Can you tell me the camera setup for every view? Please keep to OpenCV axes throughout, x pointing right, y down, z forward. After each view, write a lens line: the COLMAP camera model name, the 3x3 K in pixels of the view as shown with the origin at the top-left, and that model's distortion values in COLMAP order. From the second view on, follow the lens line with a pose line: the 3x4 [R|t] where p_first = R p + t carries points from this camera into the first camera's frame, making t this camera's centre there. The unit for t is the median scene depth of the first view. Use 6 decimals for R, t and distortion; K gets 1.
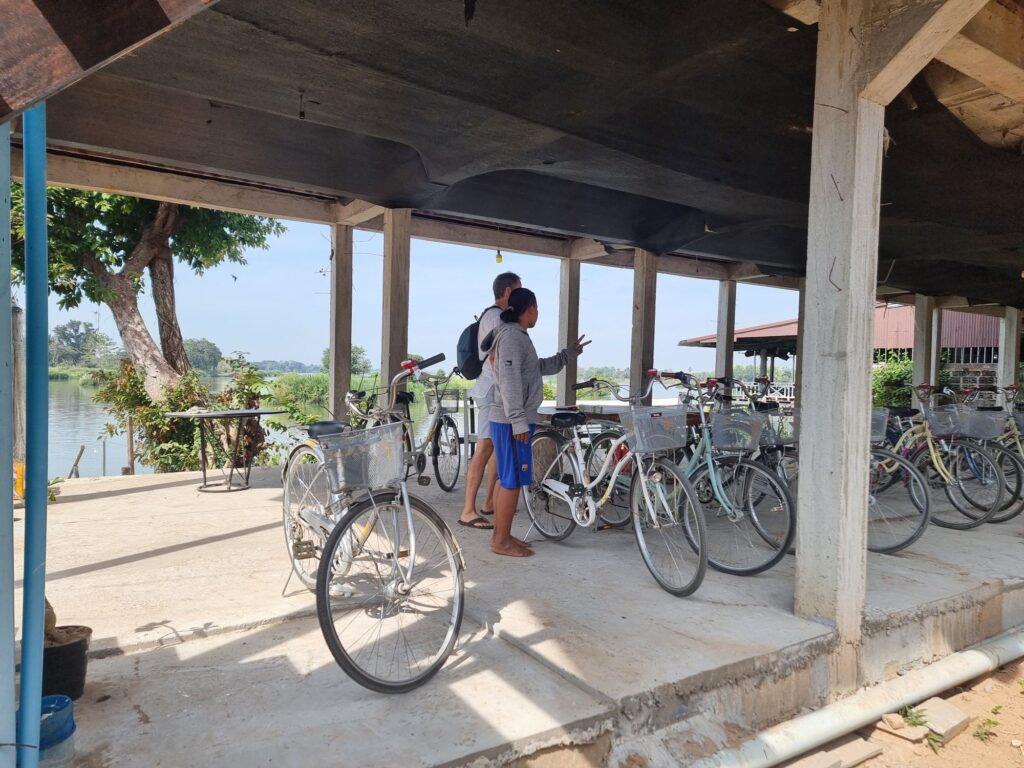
lens RADIAL K [[719.4, 0, 512.0], [0, 719.4, 384.0], [0, 0, 1]] dist [0.108543, -0.106492]
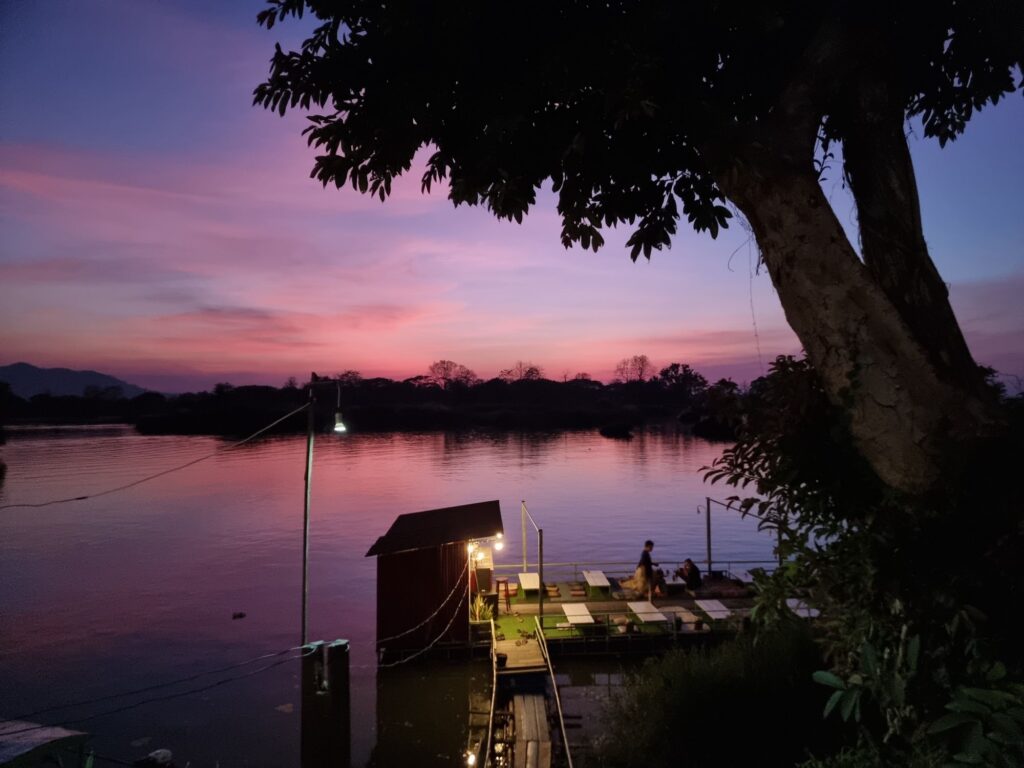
lens RADIAL K [[719.4, 0, 512.0], [0, 719.4, 384.0], [0, 0, 1]] dist [0.108543, -0.106492]
pose [[0.725735, -0.046641, -0.686391, -0.371041], [0.014577, 0.998518, -0.052437, -0.004293], [0.687819, 0.028050, 0.725340, 0.636688]]
